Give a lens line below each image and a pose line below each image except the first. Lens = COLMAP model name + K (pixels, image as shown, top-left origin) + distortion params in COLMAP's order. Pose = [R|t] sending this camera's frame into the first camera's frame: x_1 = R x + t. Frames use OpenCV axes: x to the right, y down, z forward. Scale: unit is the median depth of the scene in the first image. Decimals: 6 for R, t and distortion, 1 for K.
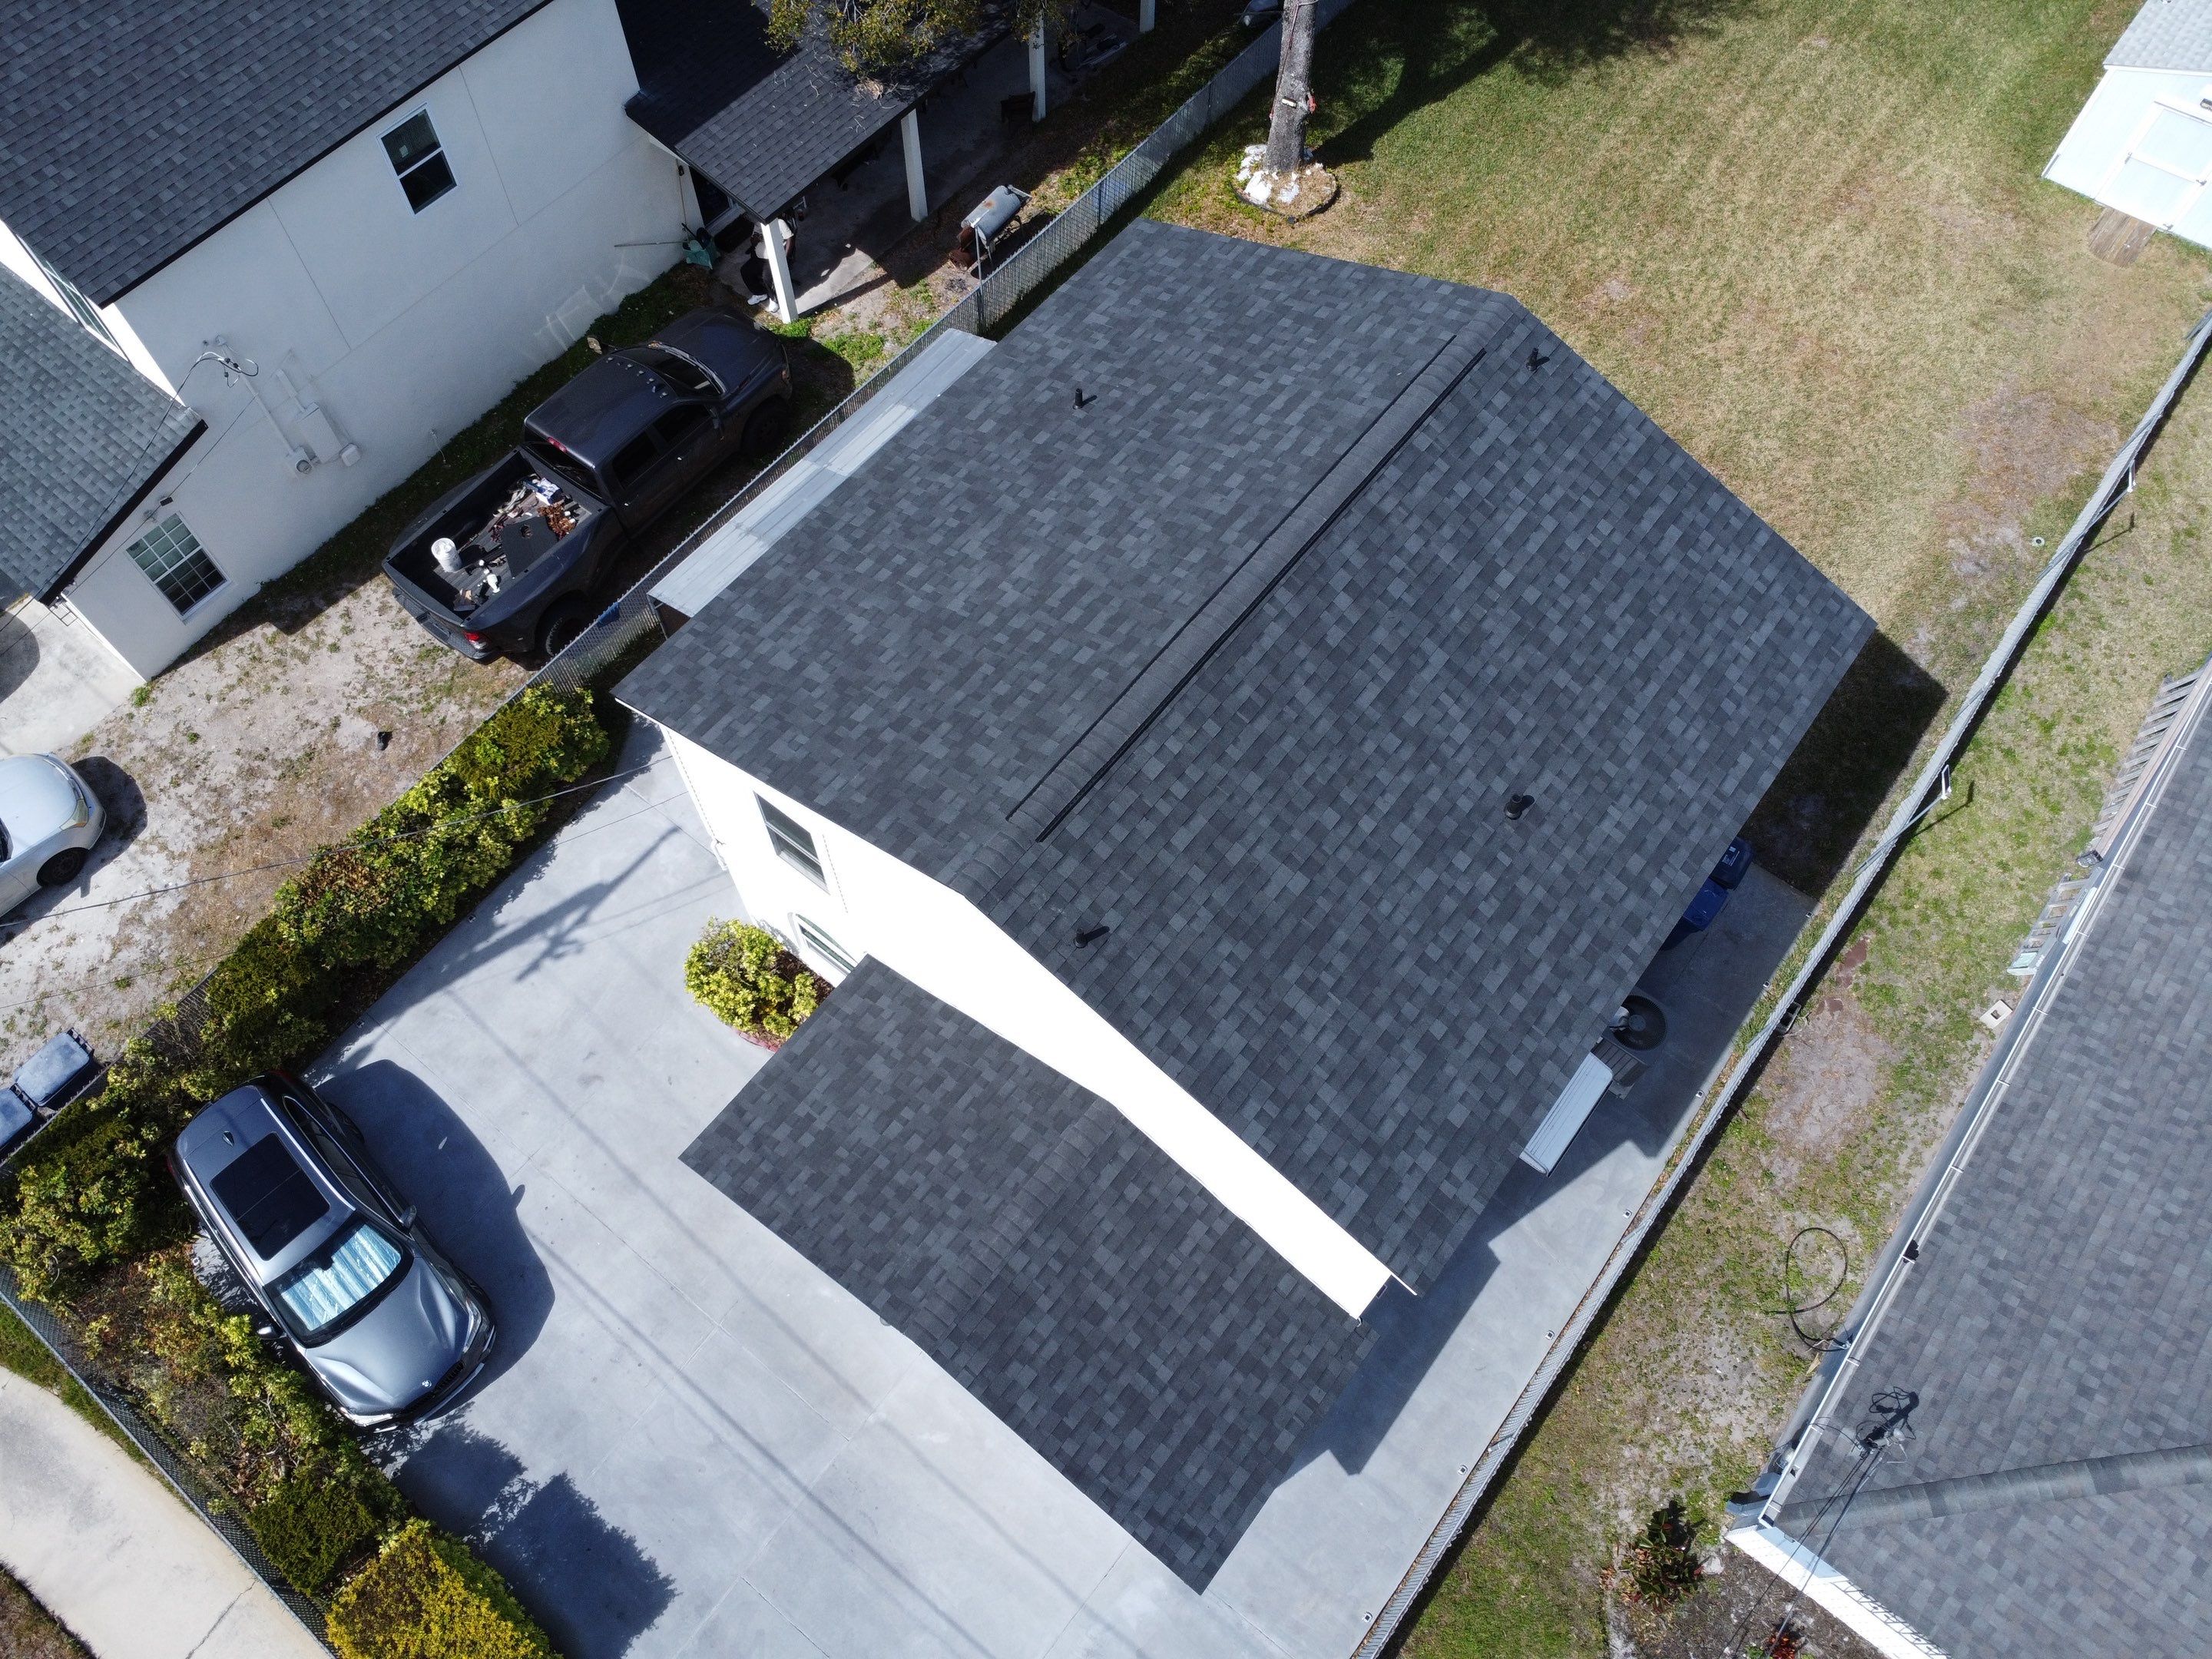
lens RADIAL K [[1599.9, 0, 1093.1], [0, 1599.9, 824.1], [0, 0, 1]] dist [-0.037125, 0.004854]
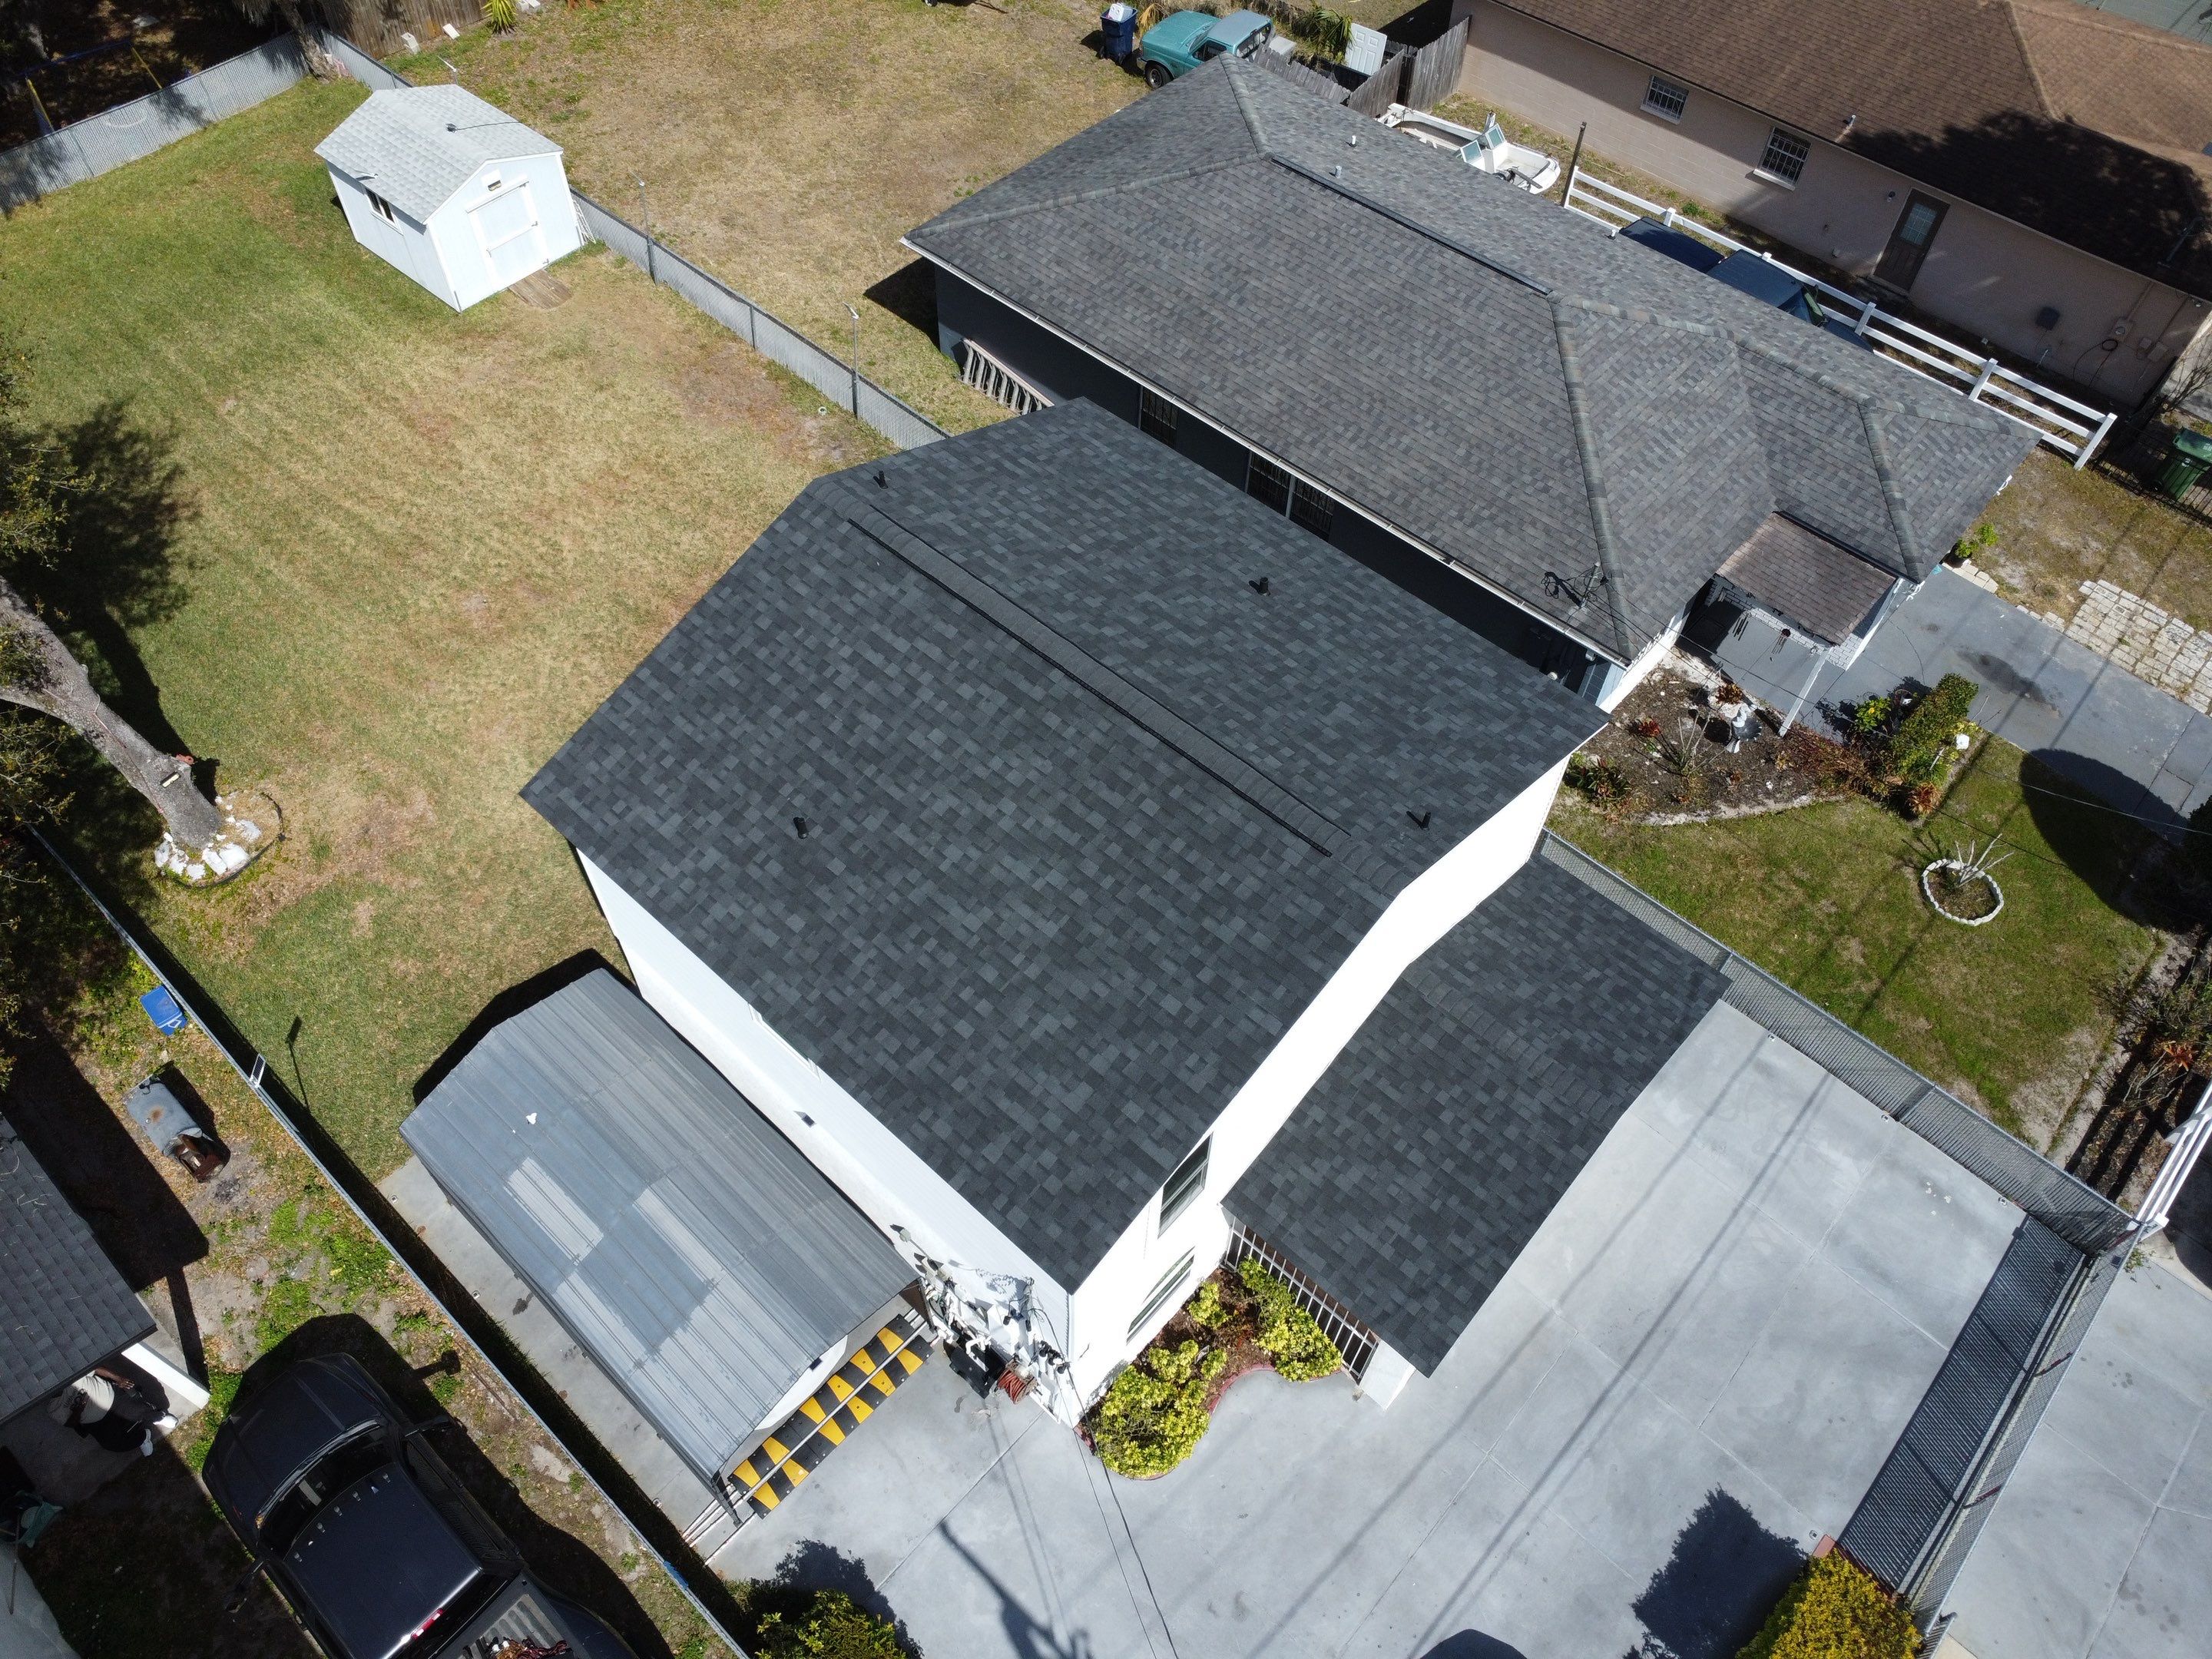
lens RADIAL K [[1599.9, 0, 1095.6], [0, 1599.9, 825.0], [0, 0, 1]] dist [-0.037125, 0.004854]
pose [[0.071845, -0.803017, 0.591610, -0.528716], [0.876335, 0.334075, 0.347031, -0.405028], [-0.476314, 0.493516, 0.727714, 0.152575]]
